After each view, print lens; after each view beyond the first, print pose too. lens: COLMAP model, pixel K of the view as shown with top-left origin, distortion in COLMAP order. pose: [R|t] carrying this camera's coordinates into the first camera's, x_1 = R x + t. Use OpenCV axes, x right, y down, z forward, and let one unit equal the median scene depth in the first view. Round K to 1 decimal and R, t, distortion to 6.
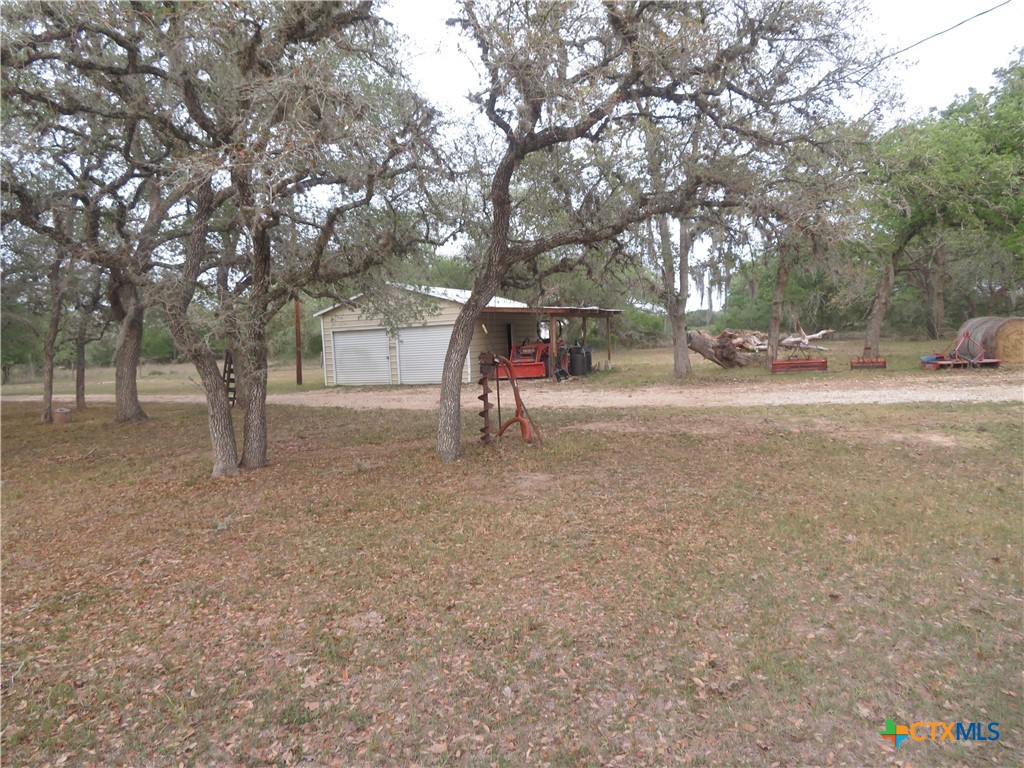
lens RADIAL K [[711.9, 0, 512.1], [0, 711.9, 383.0], [0, 0, 1]] dist [-0.030385, 0.009916]
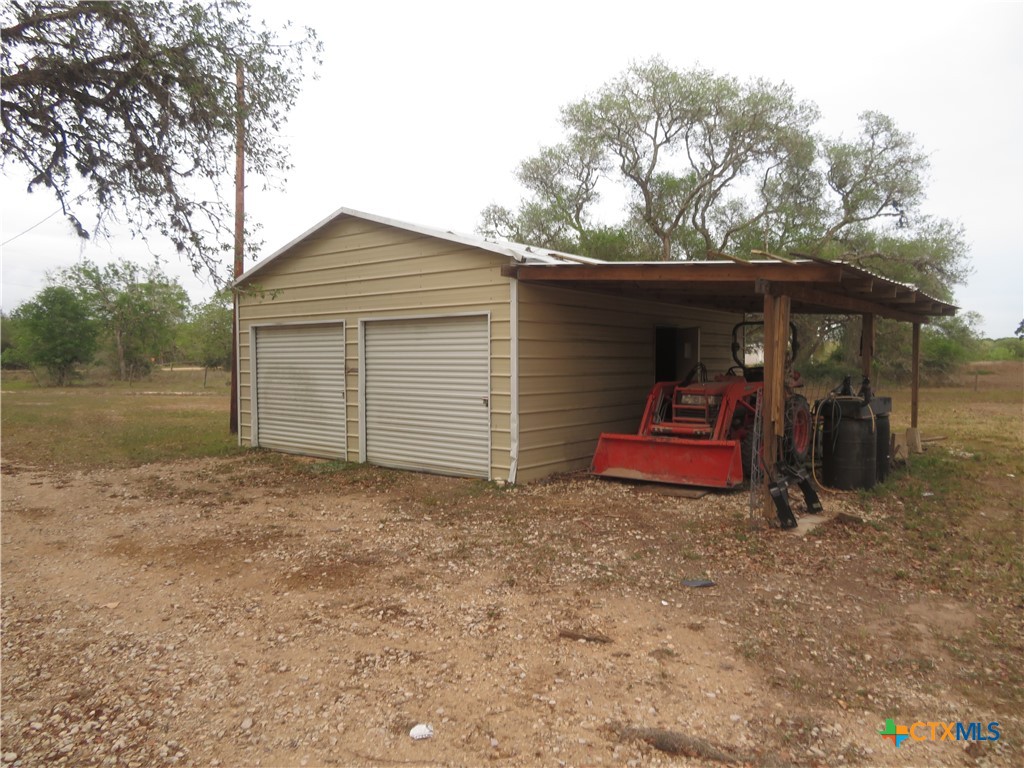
lens RADIAL K [[711.9, 0, 517.9], [0, 711.9, 385.9], [0, 0, 1]] dist [-0.030385, 0.009916]
pose [[0.957806, 0.058378, -0.281424, 0.036051], [-0.063749, 0.997916, -0.009960, -0.042869], [0.280256, 0.027480, 0.959532, 0.633048]]
